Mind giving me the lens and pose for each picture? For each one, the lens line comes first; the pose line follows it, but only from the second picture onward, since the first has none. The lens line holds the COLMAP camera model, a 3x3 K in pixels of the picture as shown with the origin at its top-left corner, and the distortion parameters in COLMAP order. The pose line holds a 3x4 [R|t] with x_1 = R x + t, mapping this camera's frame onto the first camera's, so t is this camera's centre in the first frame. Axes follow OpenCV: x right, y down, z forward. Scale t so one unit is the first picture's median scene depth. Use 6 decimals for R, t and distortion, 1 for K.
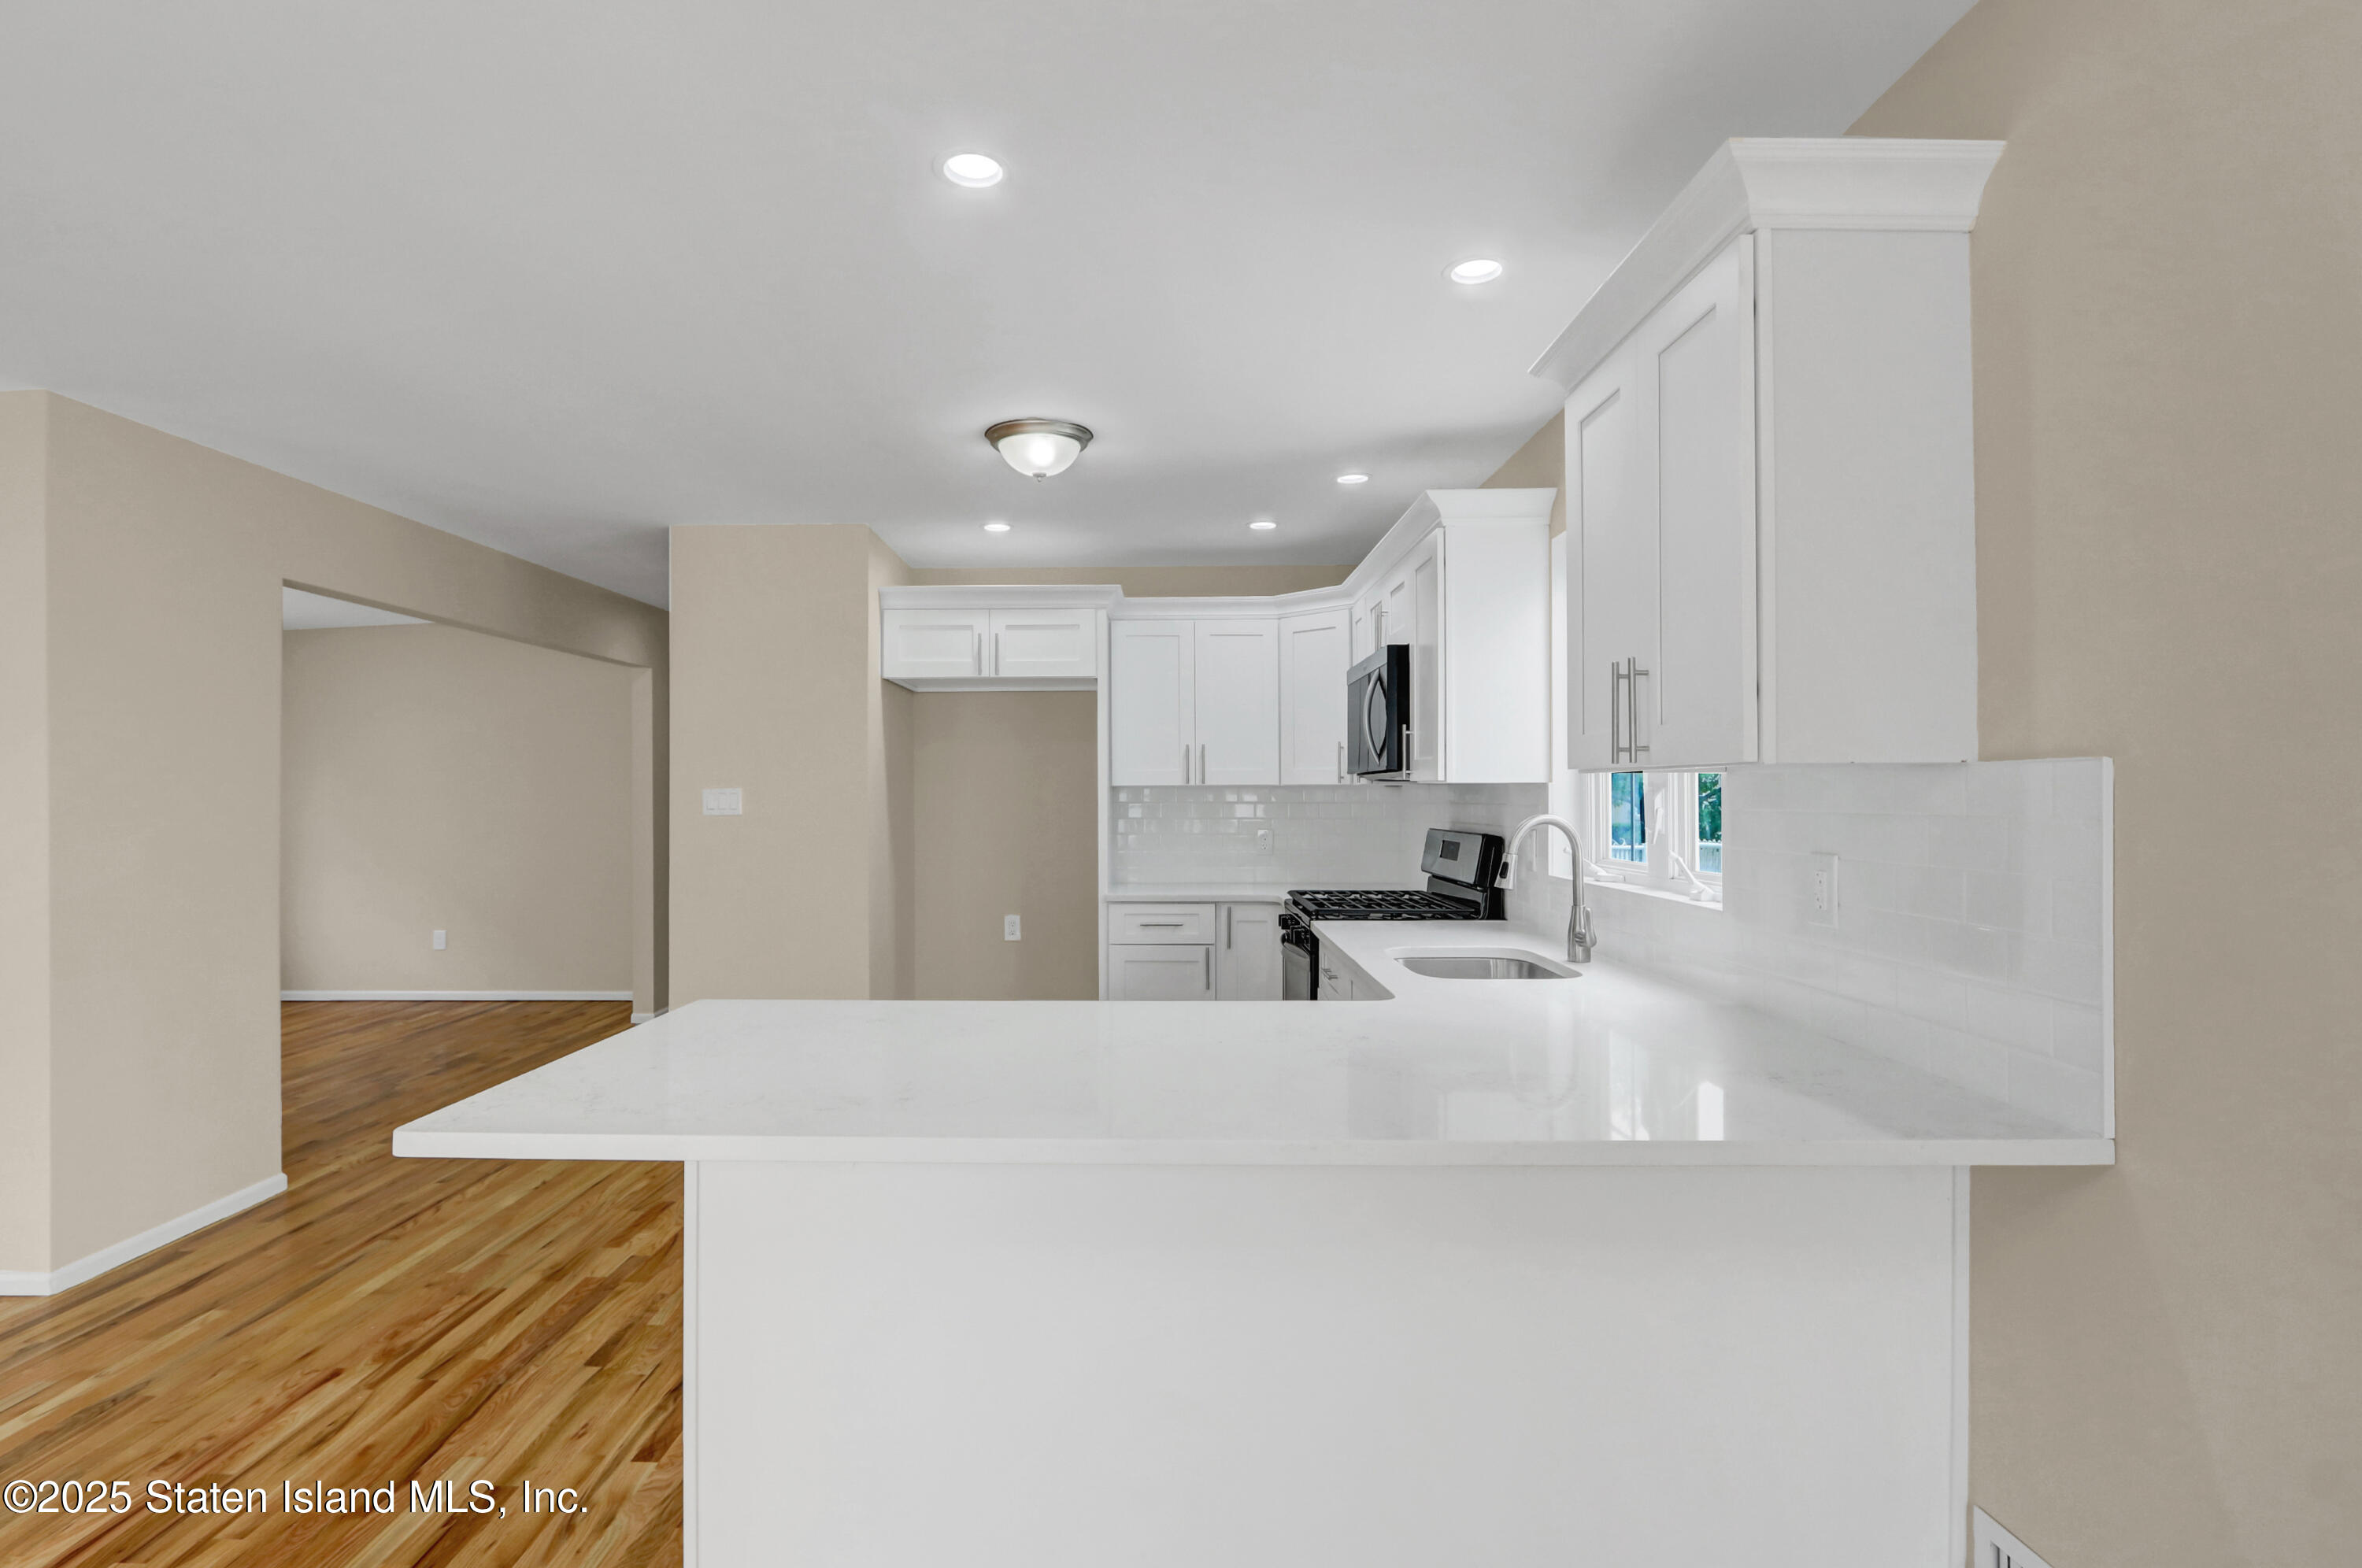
lens RADIAL K [[1107.6, 0, 1136.8], [0, 1107.6, 788.8], [0, 0, 1]] dist [-0.004645, -0.000591]
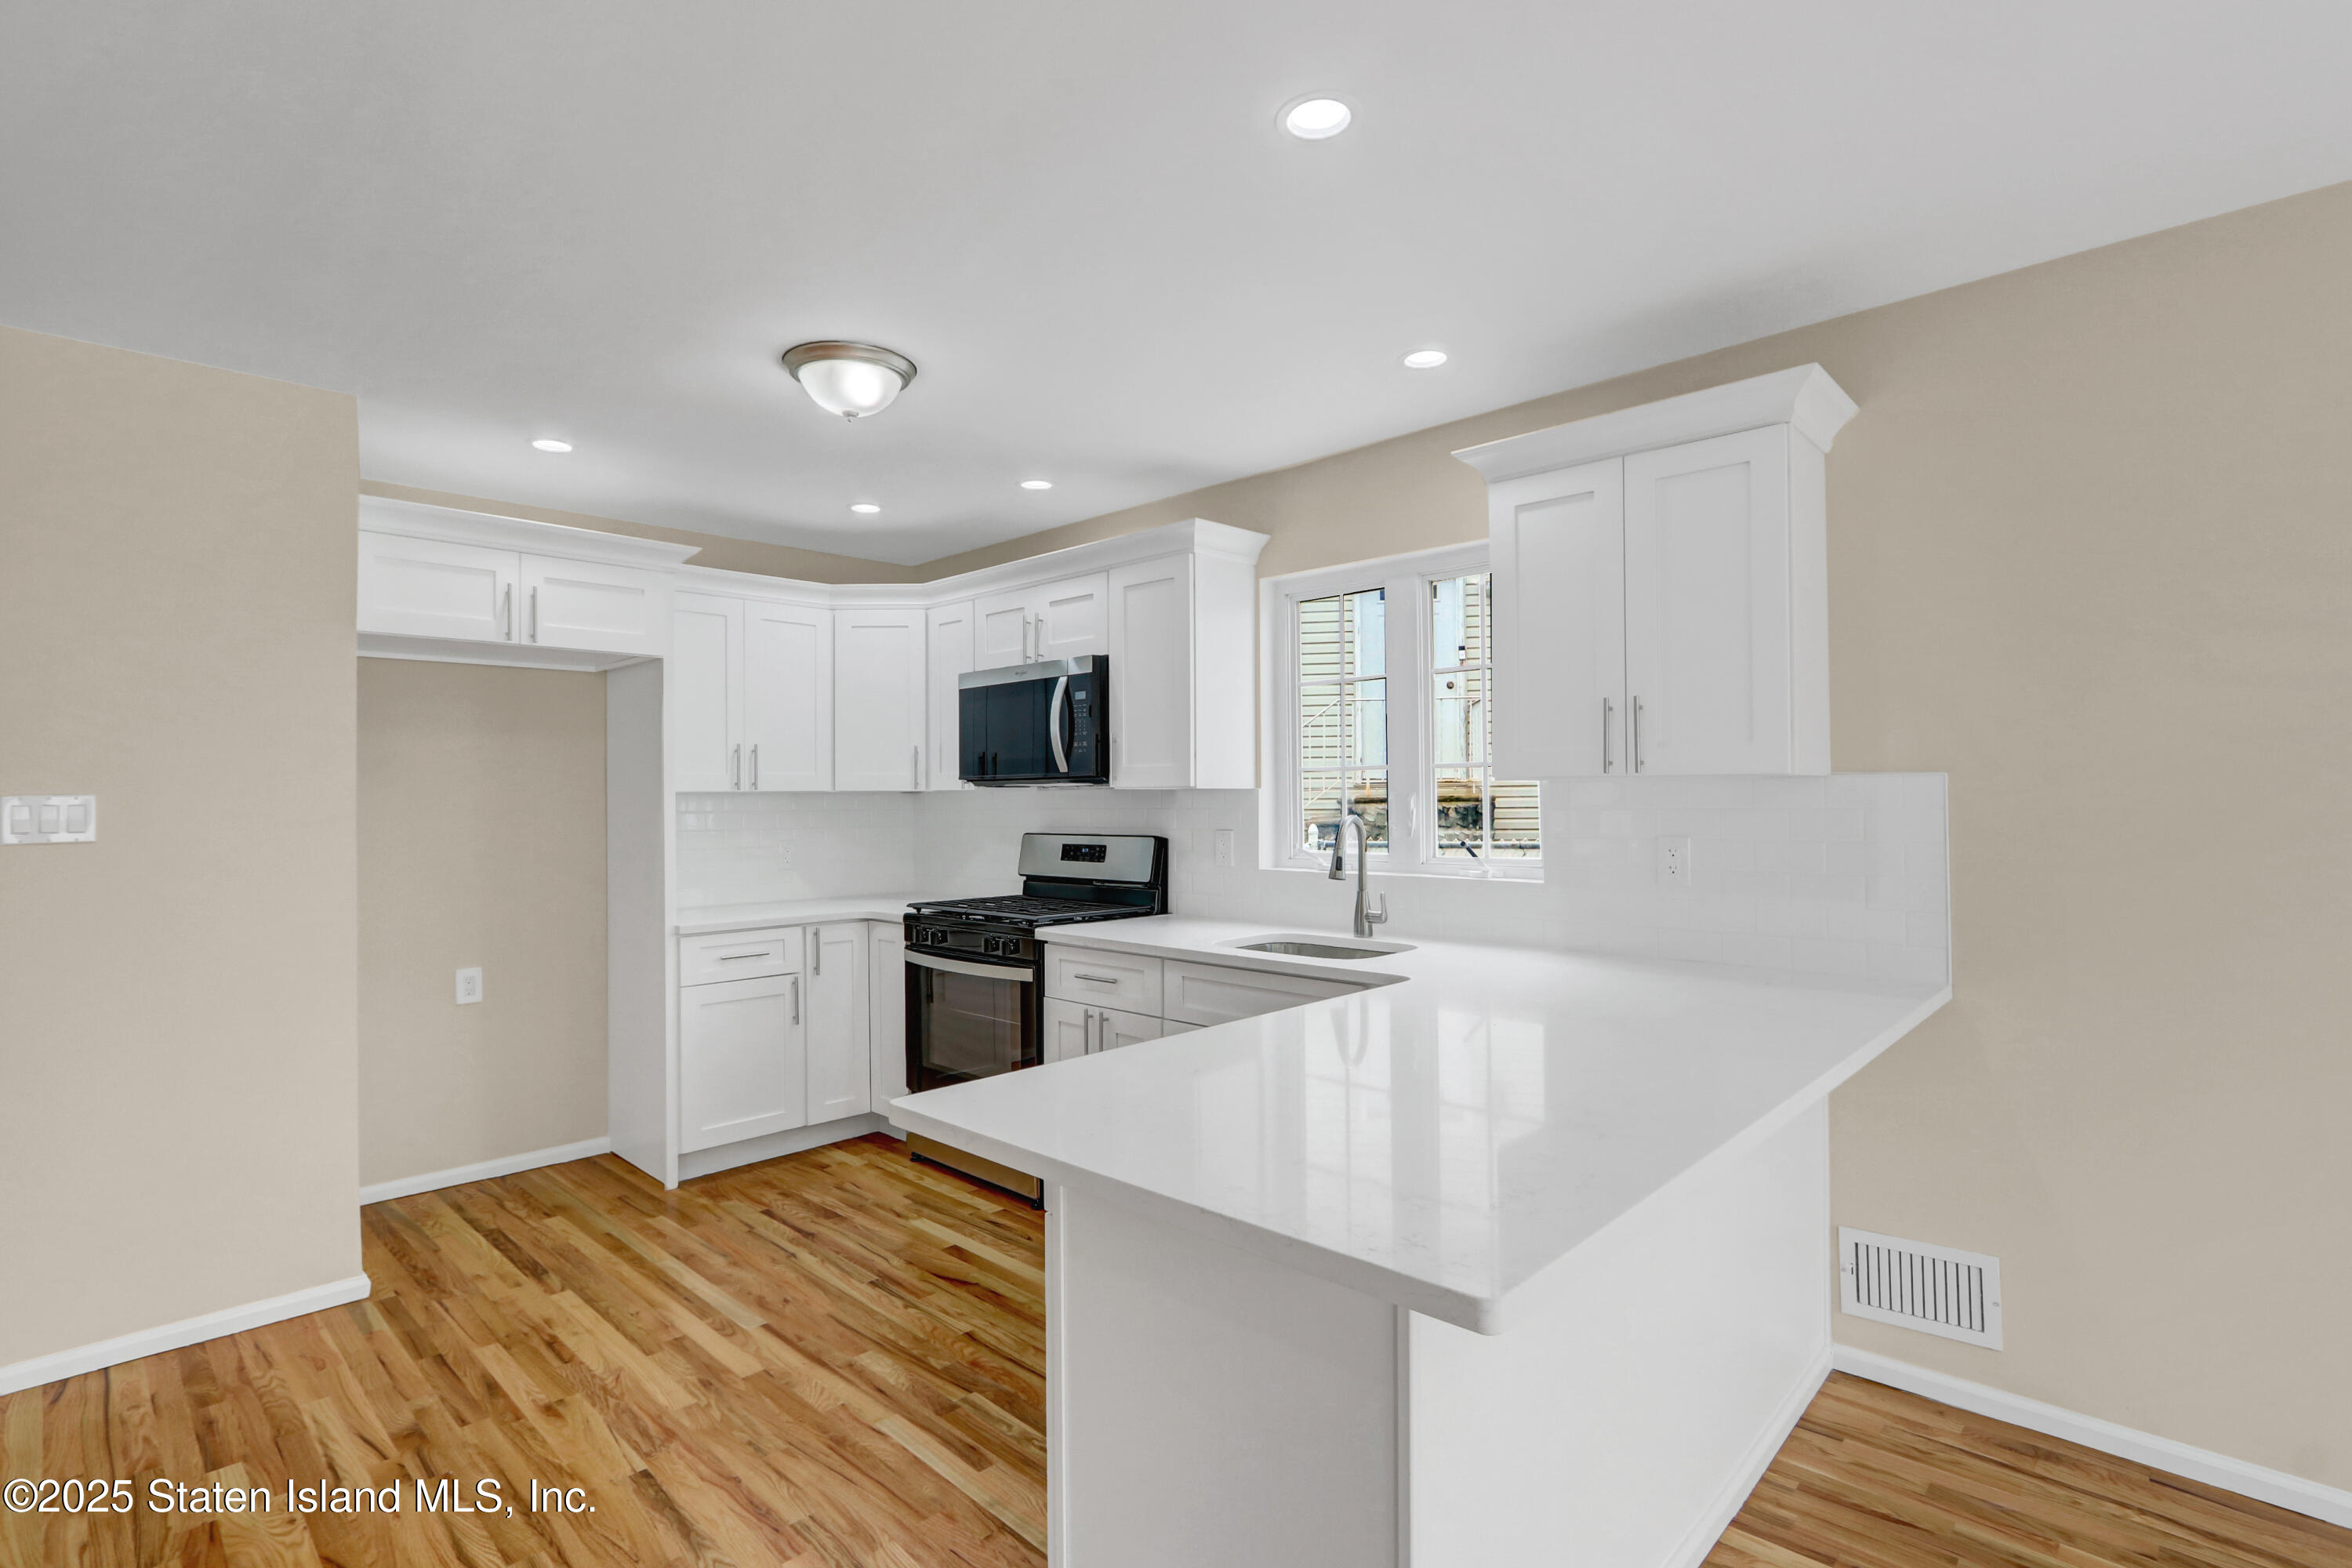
lens RADIAL K [[1102.7, 0, 1134.0], [0, 1102.7, 784.6], [0, 0, 1]] dist [-0.013618, 0.000849]
pose [[0.692171, 0.004170, 0.721721, -0.486910], [0.003419, 0.999953, -0.009057, 0.000636], [-0.721725, 0.008737, 0.692124, 0.261088]]
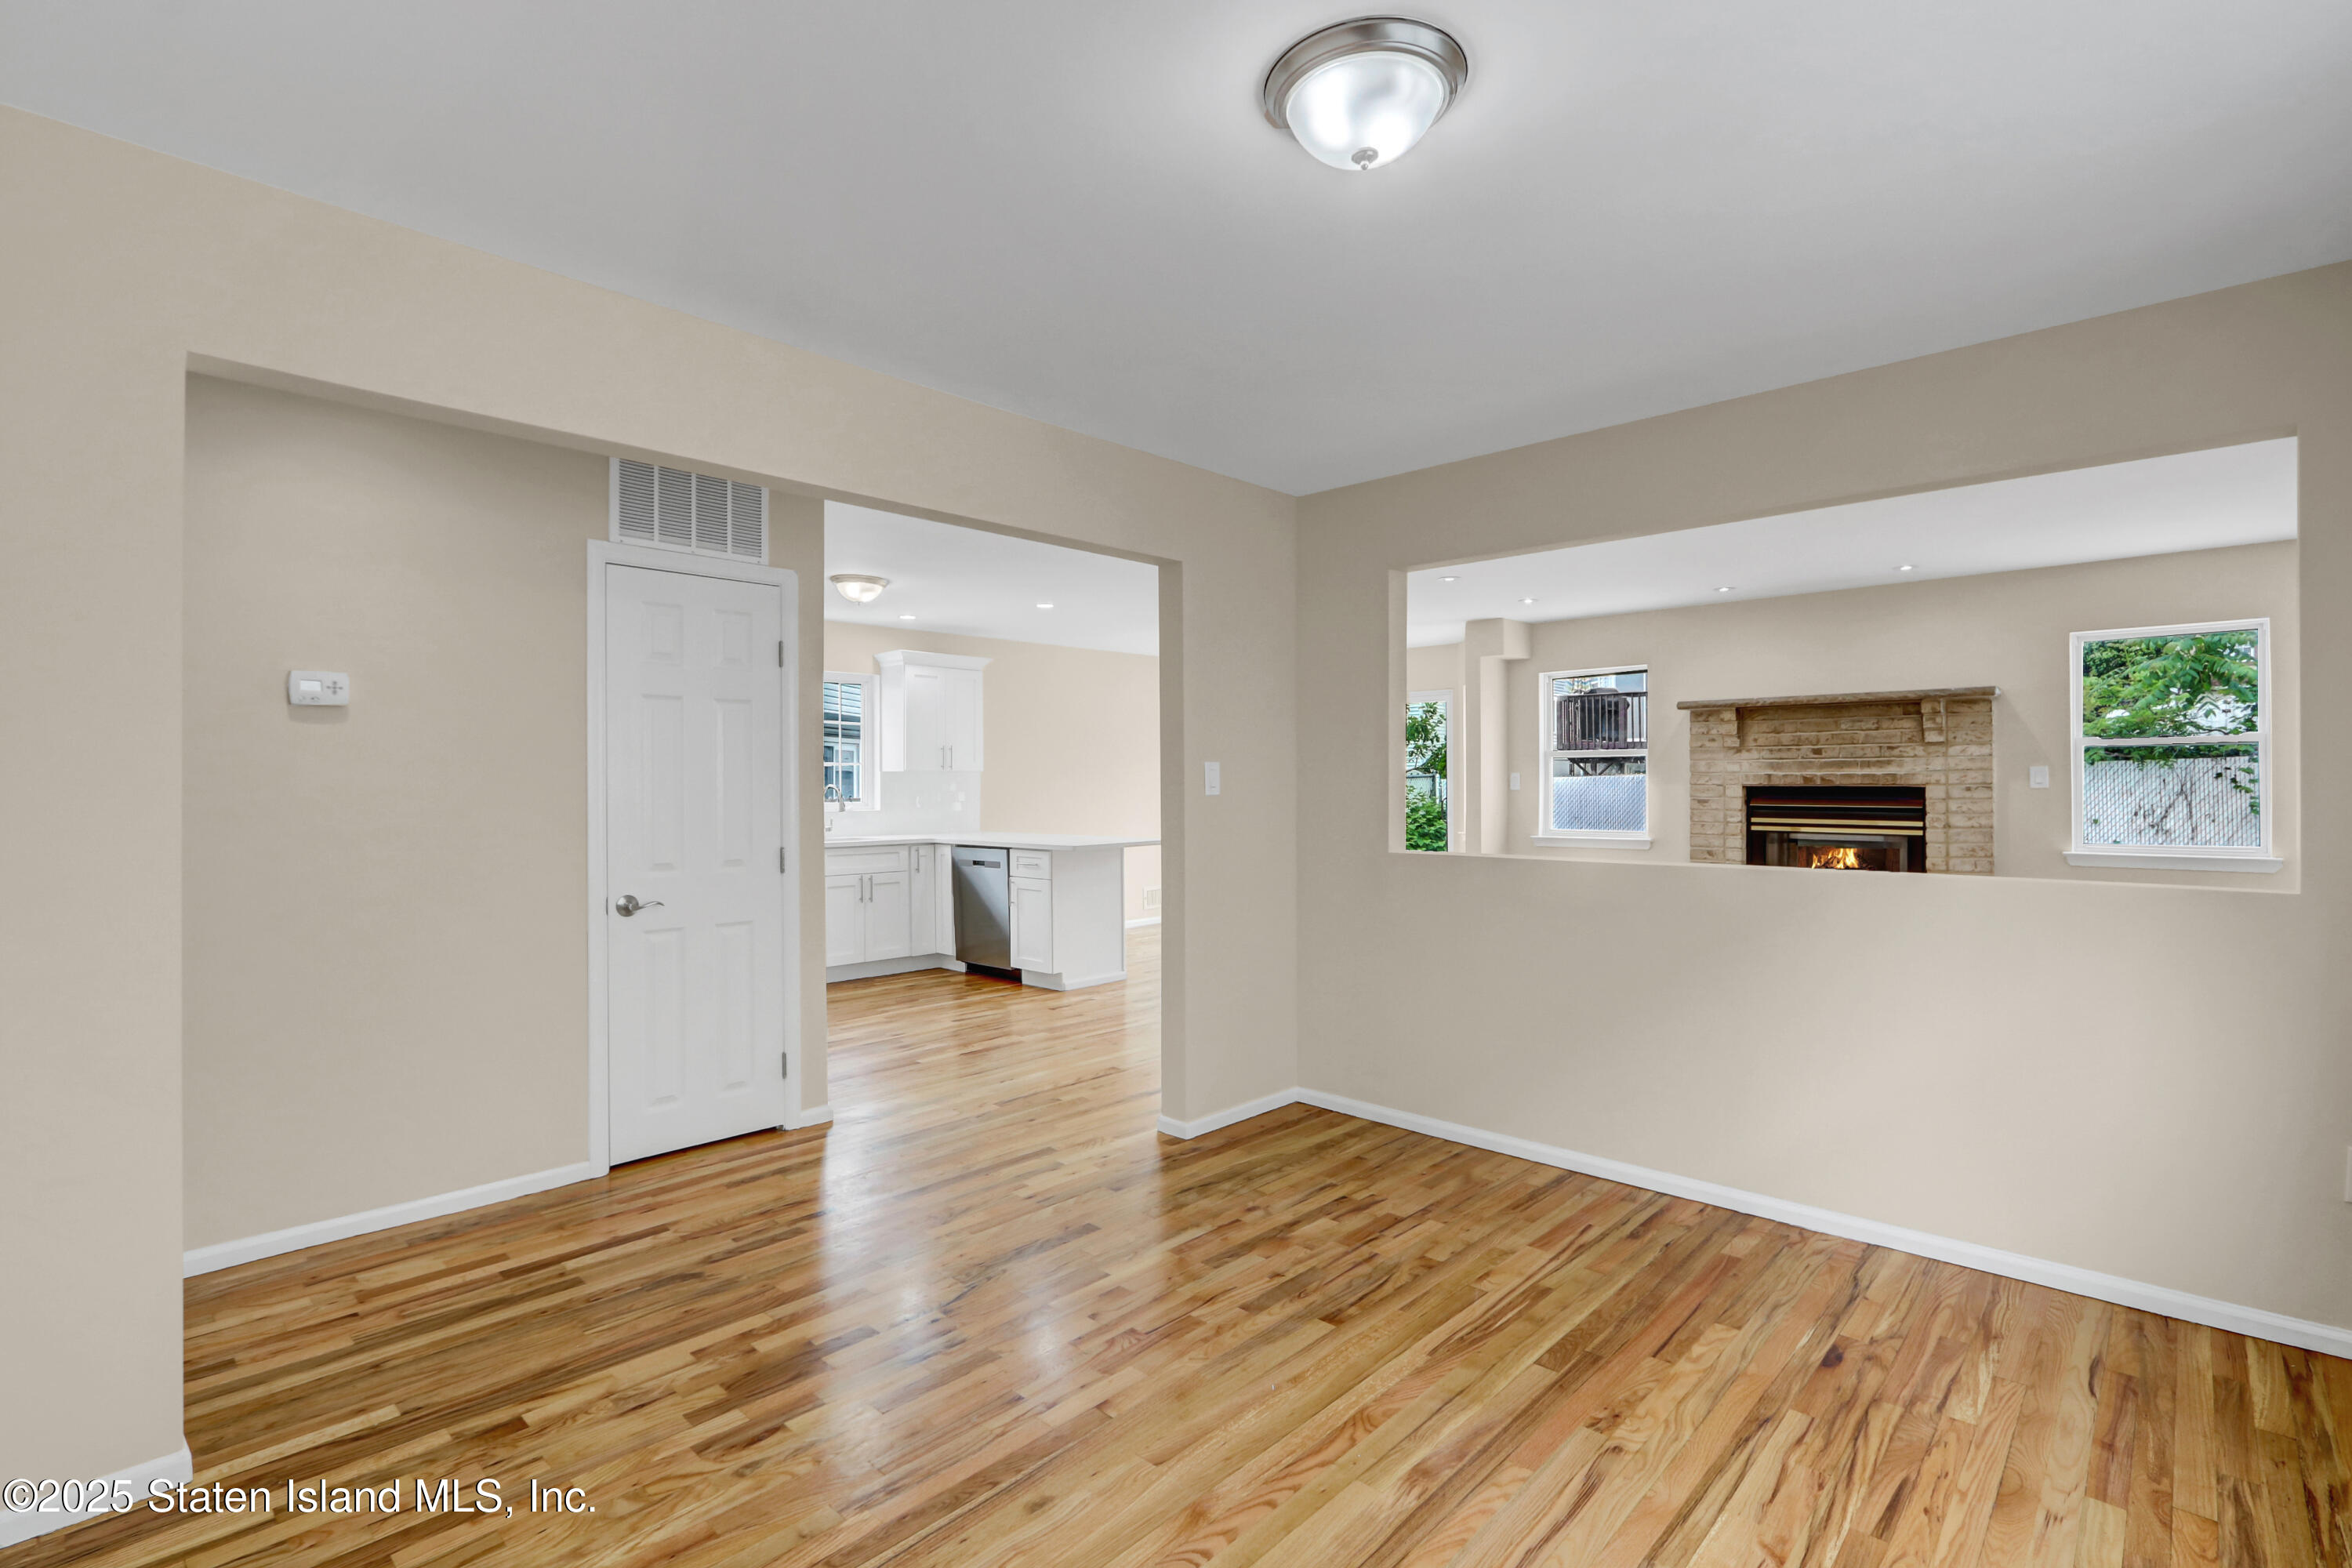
lens RADIAL K [[1102.7, 0, 1134.0], [0, 1102.7, 784.6], [0, 0, 1]] dist [-0.013618, 0.000849]
pose [[-0.727343, 0.002331, 0.686270, -1.551661], [0.000002, 0.999994, -0.003395, 0.025539], [-0.686274, -0.002468, -0.727339, 1.865570]]
